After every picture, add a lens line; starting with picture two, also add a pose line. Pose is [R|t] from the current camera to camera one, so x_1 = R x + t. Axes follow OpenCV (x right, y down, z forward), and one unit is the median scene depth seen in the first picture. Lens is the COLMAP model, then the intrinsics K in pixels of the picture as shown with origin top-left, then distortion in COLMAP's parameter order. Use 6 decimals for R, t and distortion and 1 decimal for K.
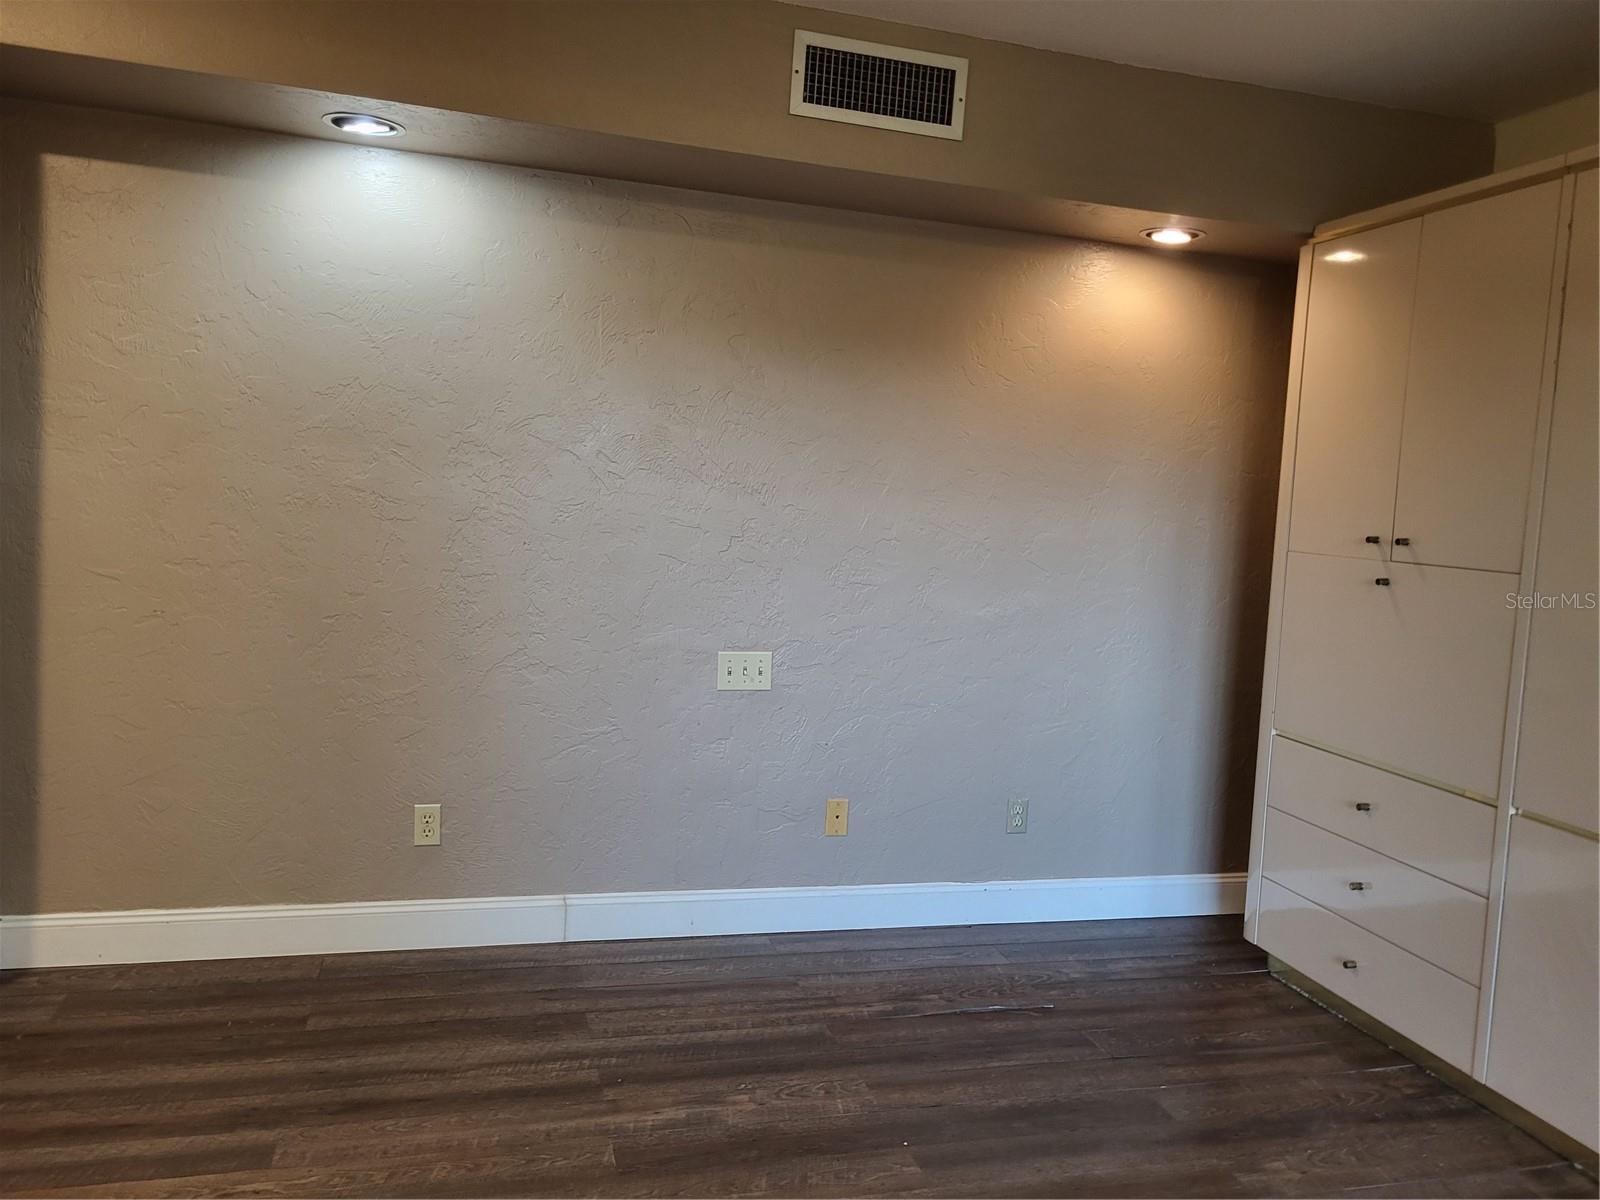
lens RADIAL K [[1230.8, 0, 813.2], [0, 1230.8, 601.3], [0, 0, 1]] dist [0.043578, -0.042075]
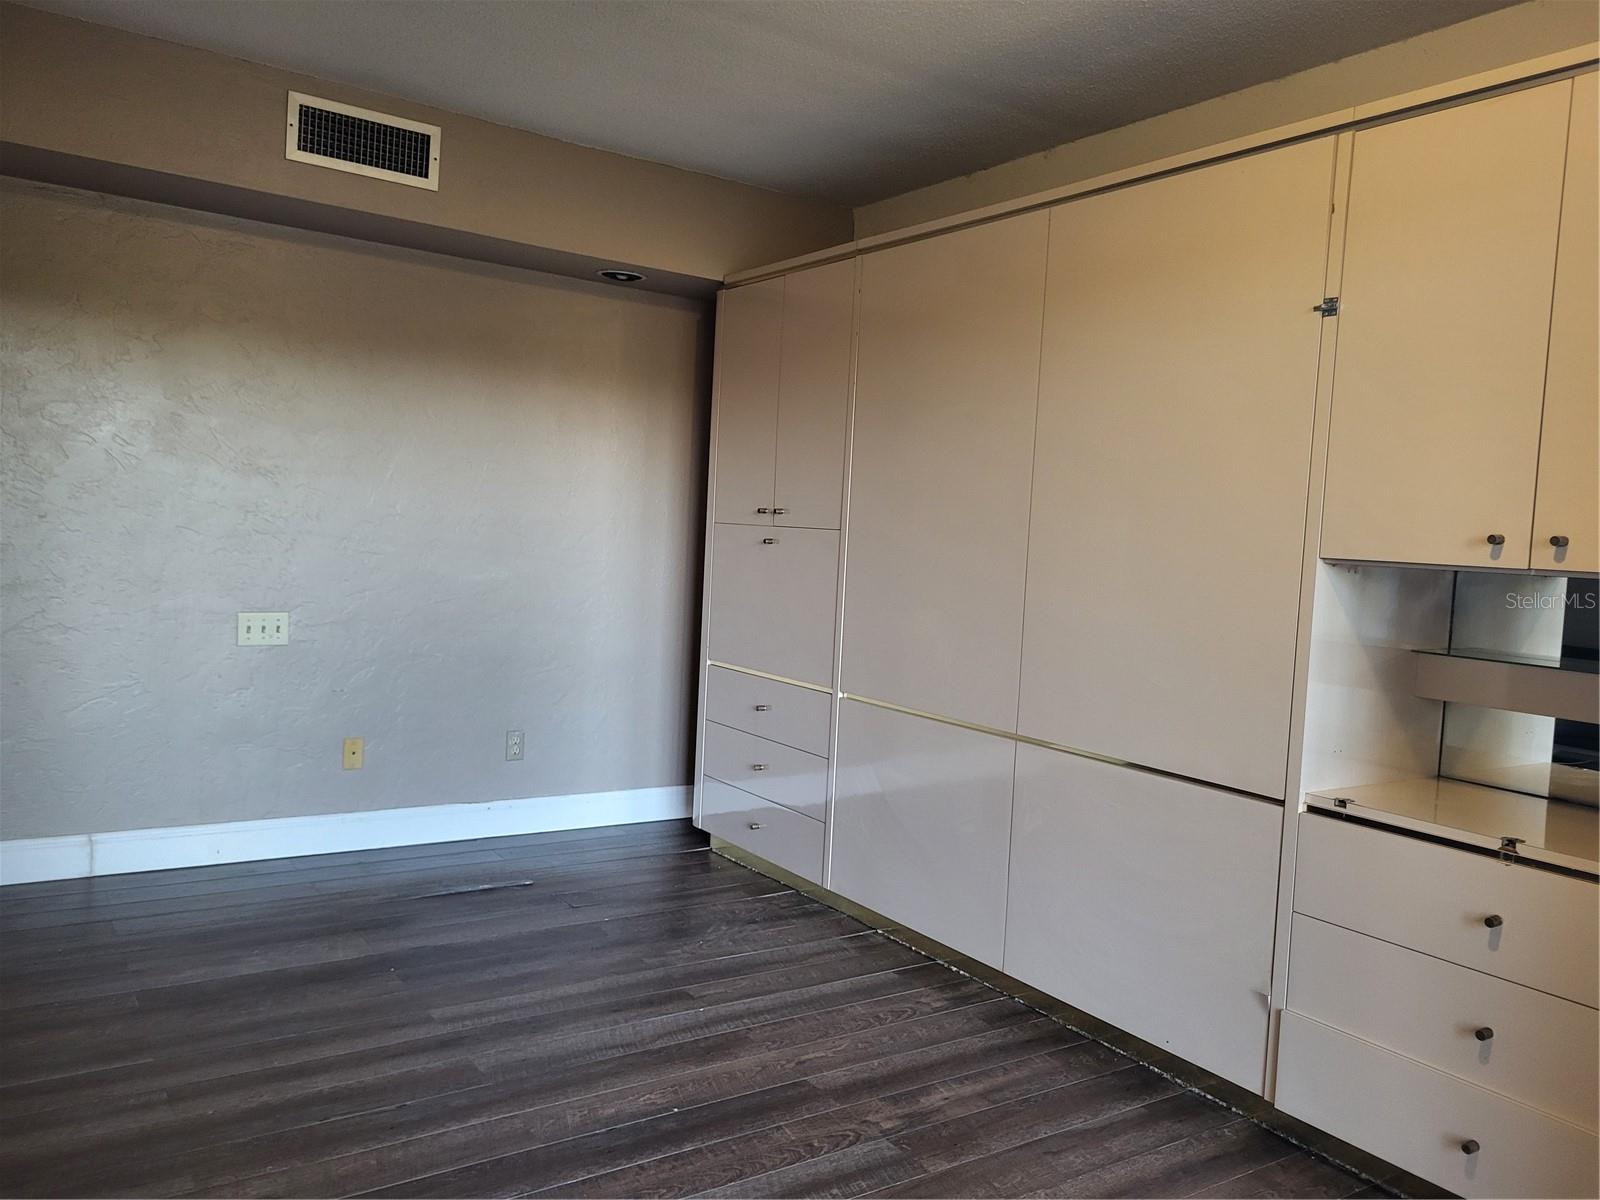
lens RADIAL K [[1230.8, 0, 793.3], [0, 1230.8, 589.0], [0, 0, 1]] dist [0.043578, -0.042075]
pose [[0.949178, -0.021684, 0.313991, 0.059264], [0.028400, 0.999455, -0.016831, 0.060400], [-0.313454, 0.024894, 0.949277, -0.290199]]
